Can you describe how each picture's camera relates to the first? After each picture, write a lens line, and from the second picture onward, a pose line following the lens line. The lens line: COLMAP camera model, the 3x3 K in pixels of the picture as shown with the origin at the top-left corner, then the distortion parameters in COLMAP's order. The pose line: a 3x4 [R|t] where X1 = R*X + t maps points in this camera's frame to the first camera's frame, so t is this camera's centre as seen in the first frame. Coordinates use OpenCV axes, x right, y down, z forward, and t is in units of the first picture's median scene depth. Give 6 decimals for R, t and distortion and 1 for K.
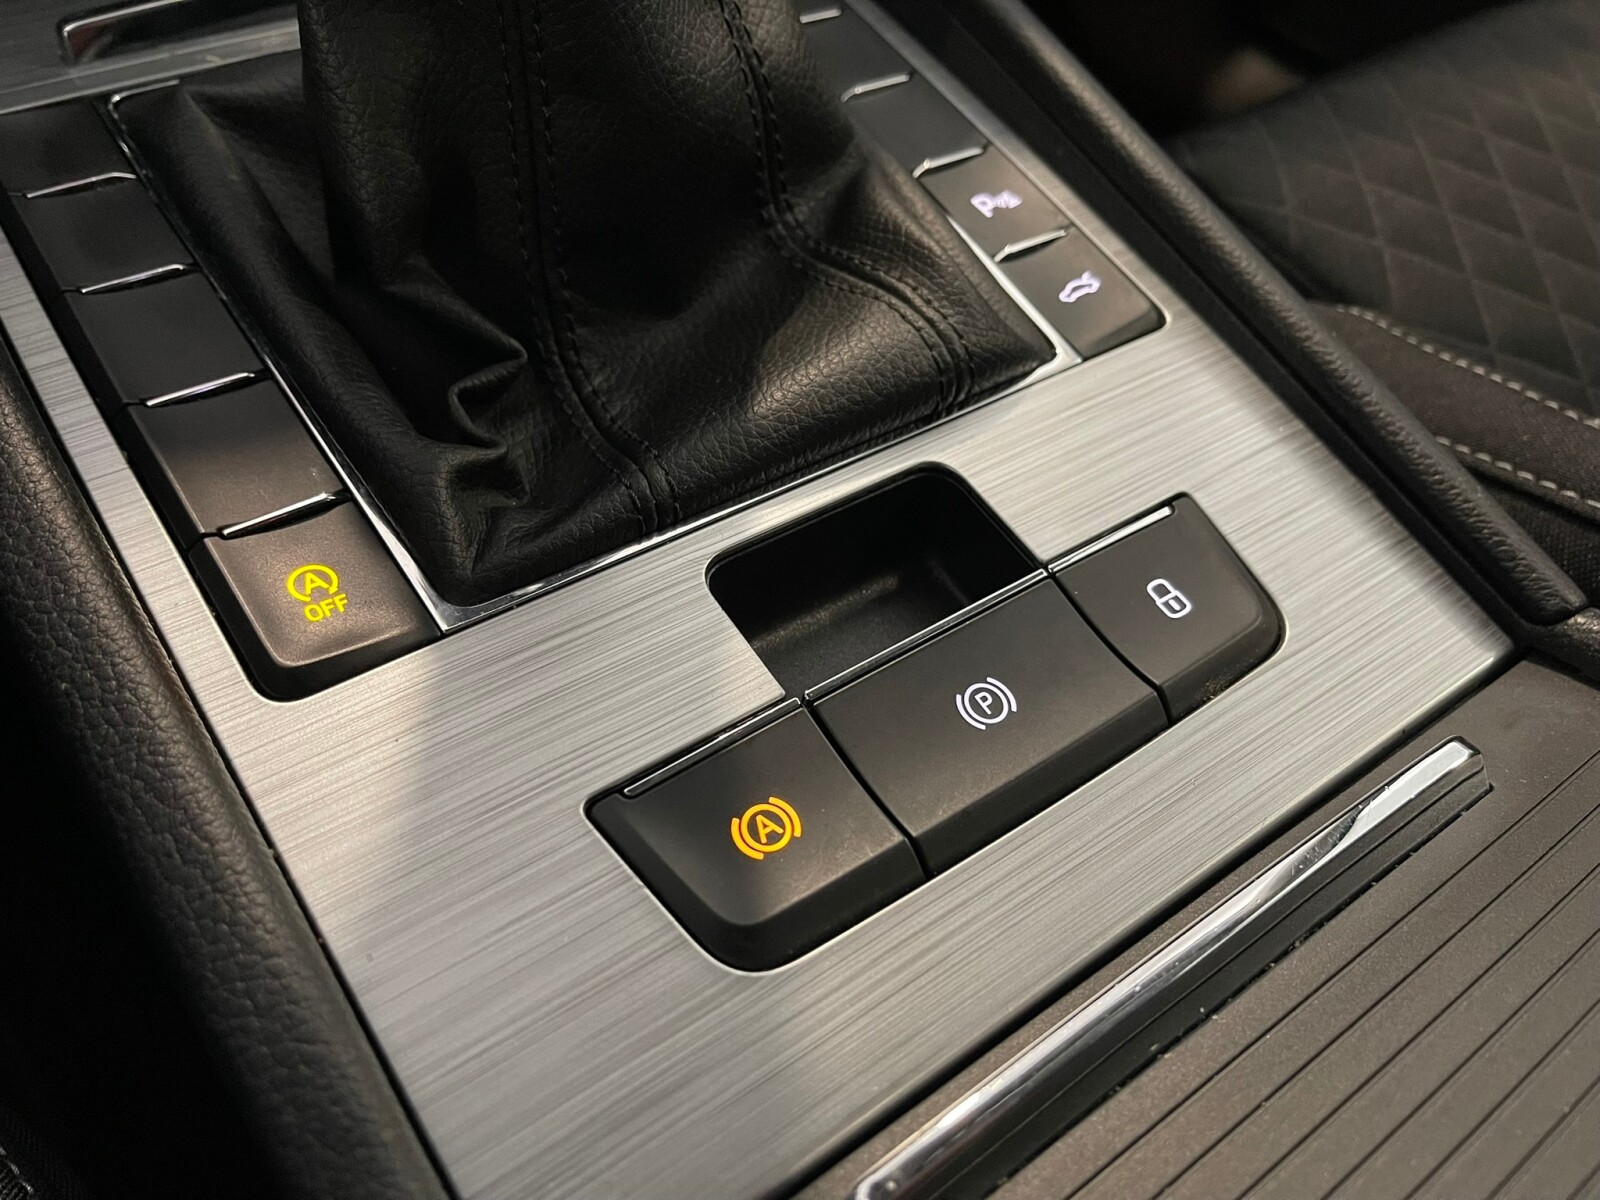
lens RADIAL K [[1274.6, 0, 798.8], [0, 1274.6, 597.1], [0, 0, 1]] dist [0.001315, -0.002152]
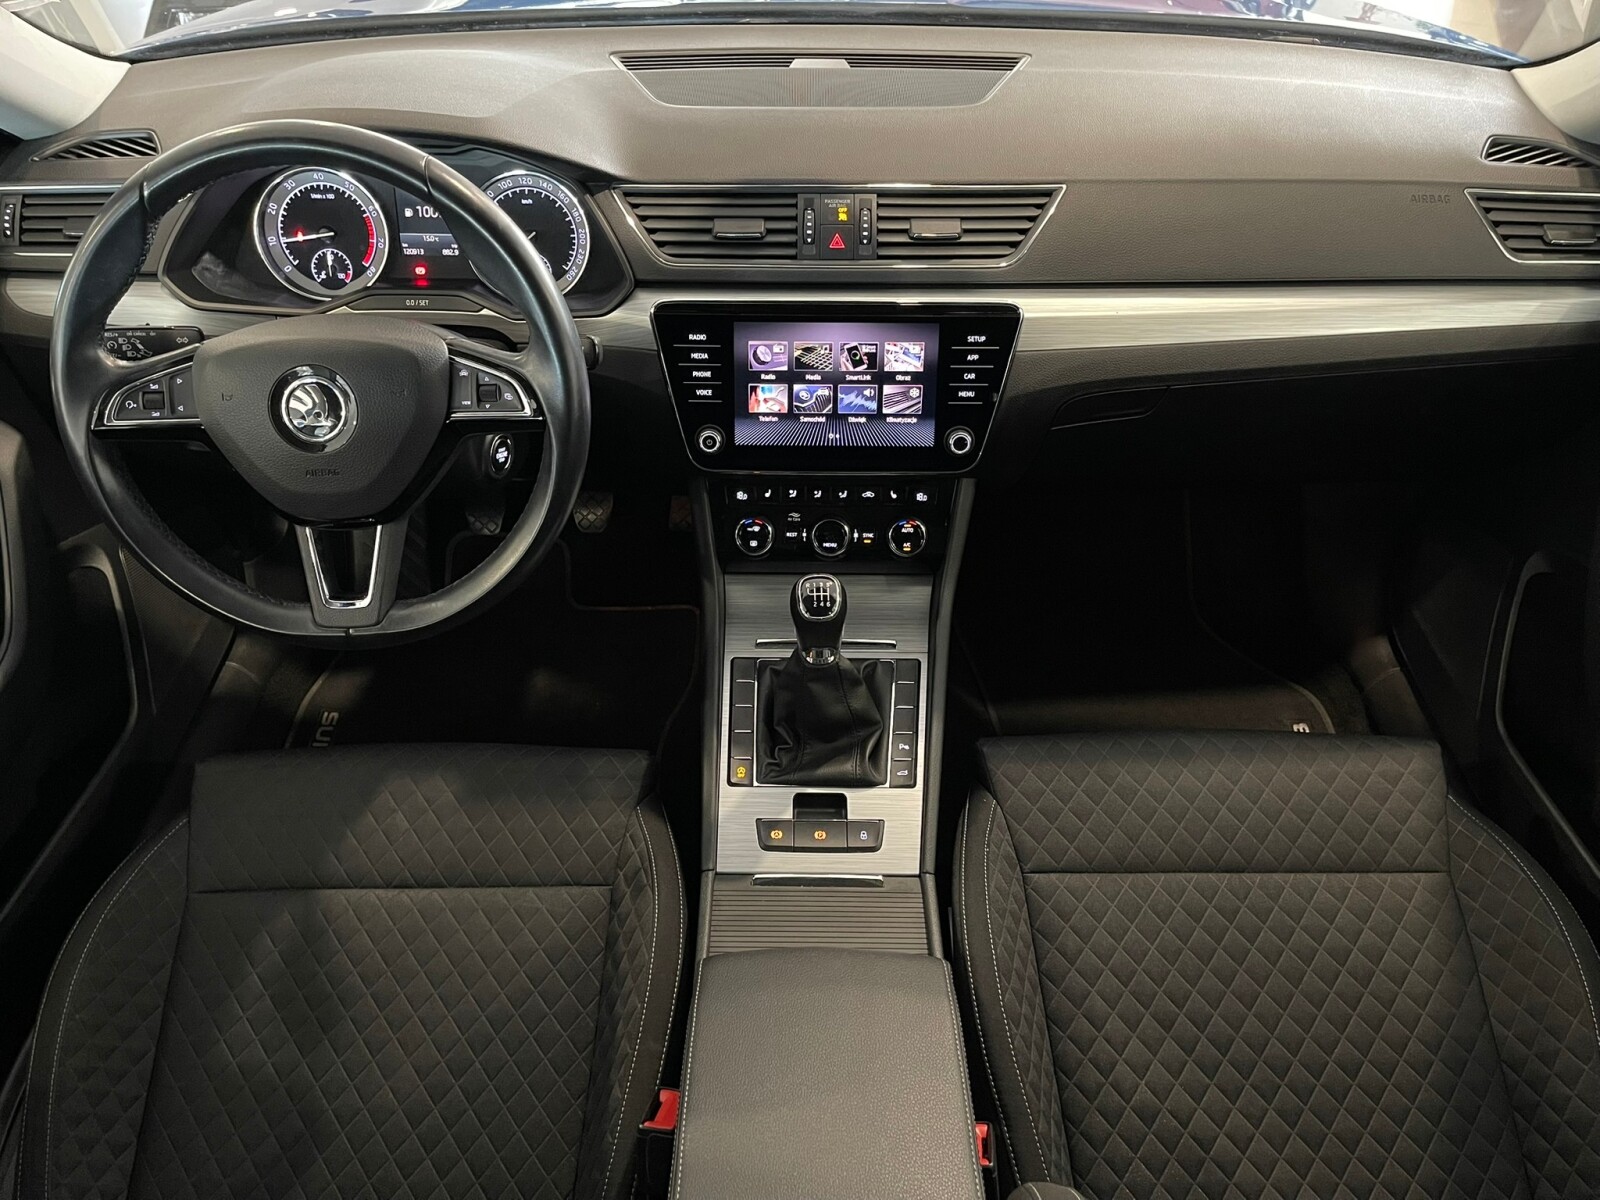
lens RADIAL K [[1203.4, 0, 794.3], [0, 1203.4, 597.3], [0, 0, 1]] dist [0.077234, -0.108609]
pose [[0.799872, 0.368341, -0.473846, 2.123203], [-0.392107, 0.918446, 0.052053, -1.088565], [0.454375, 0.144163, 0.879068, -3.873193]]
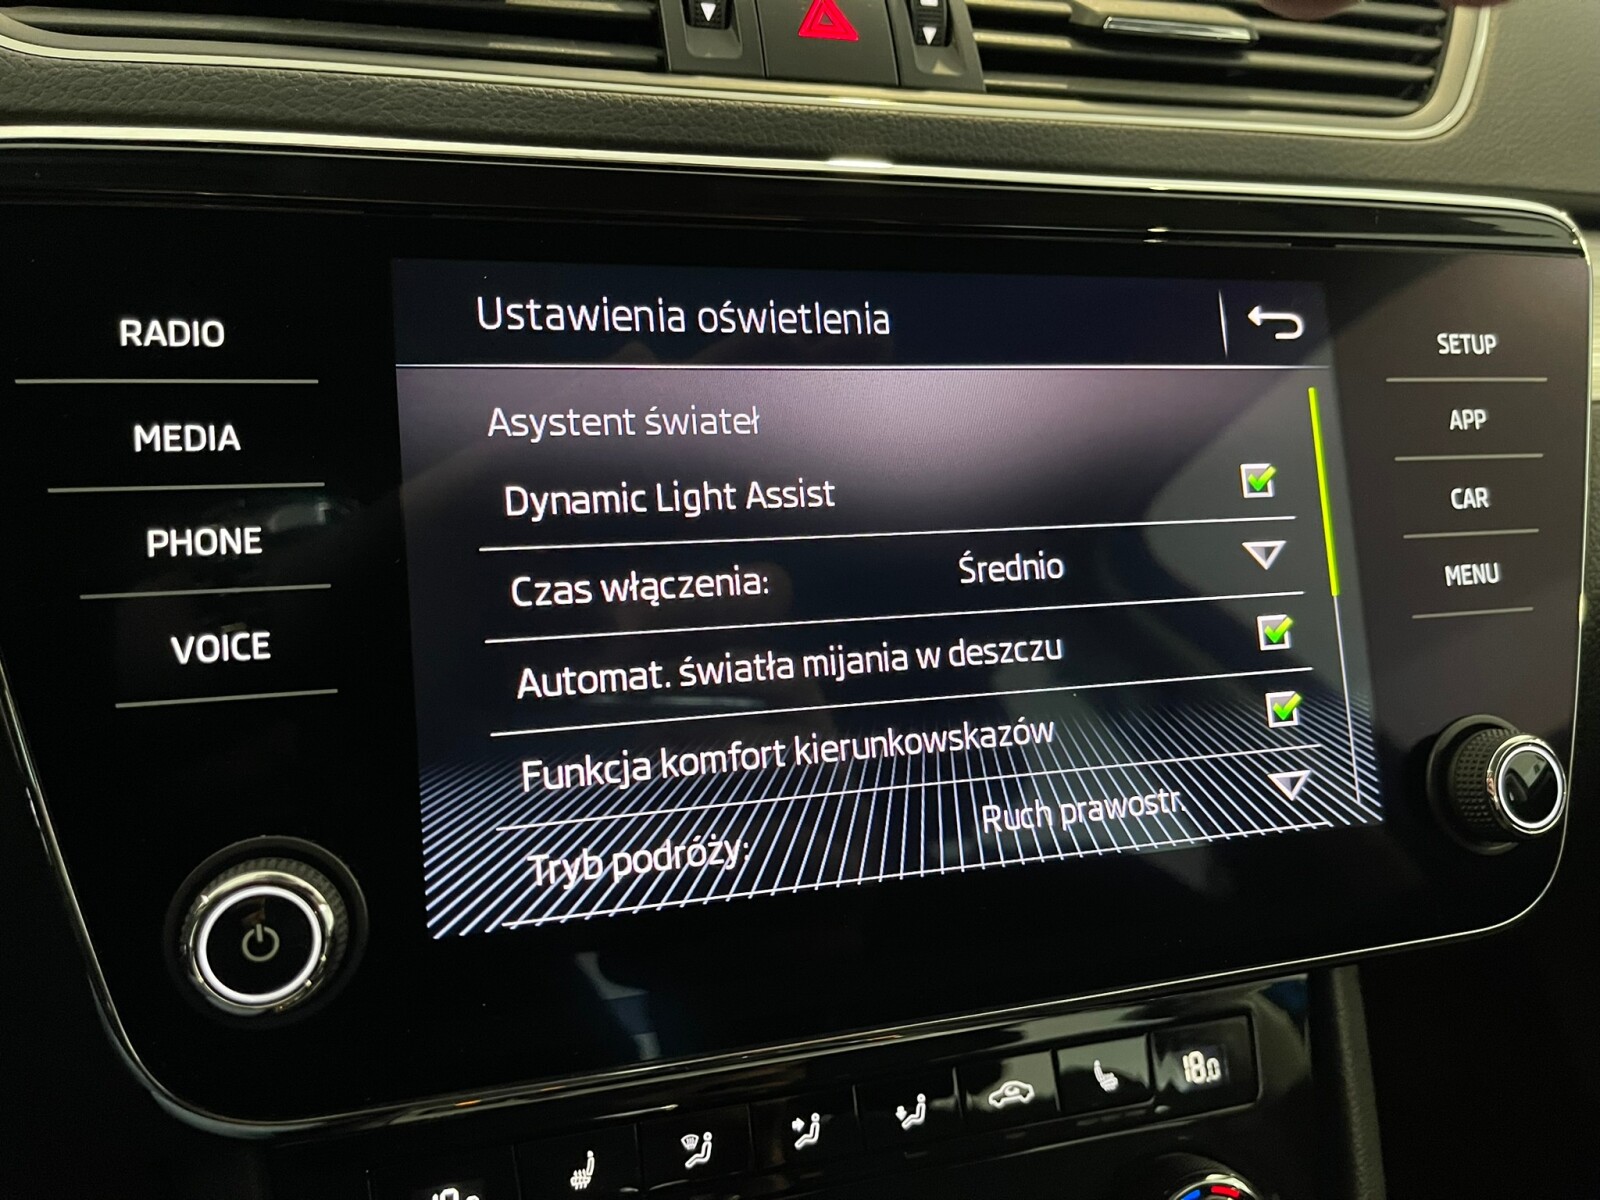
lens RADIAL K [[1252.2, 0, 800.7], [0, 1252.2, 605.8], [0, 0, 1]] dist [-0.005772, 0.007357]
pose [[0.945004, 0.095812, -0.312711, -0.342523], [-0.226471, 0.881513, -0.414301, -1.226243], [0.235964, 0.462336, 0.854732, -0.233124]]
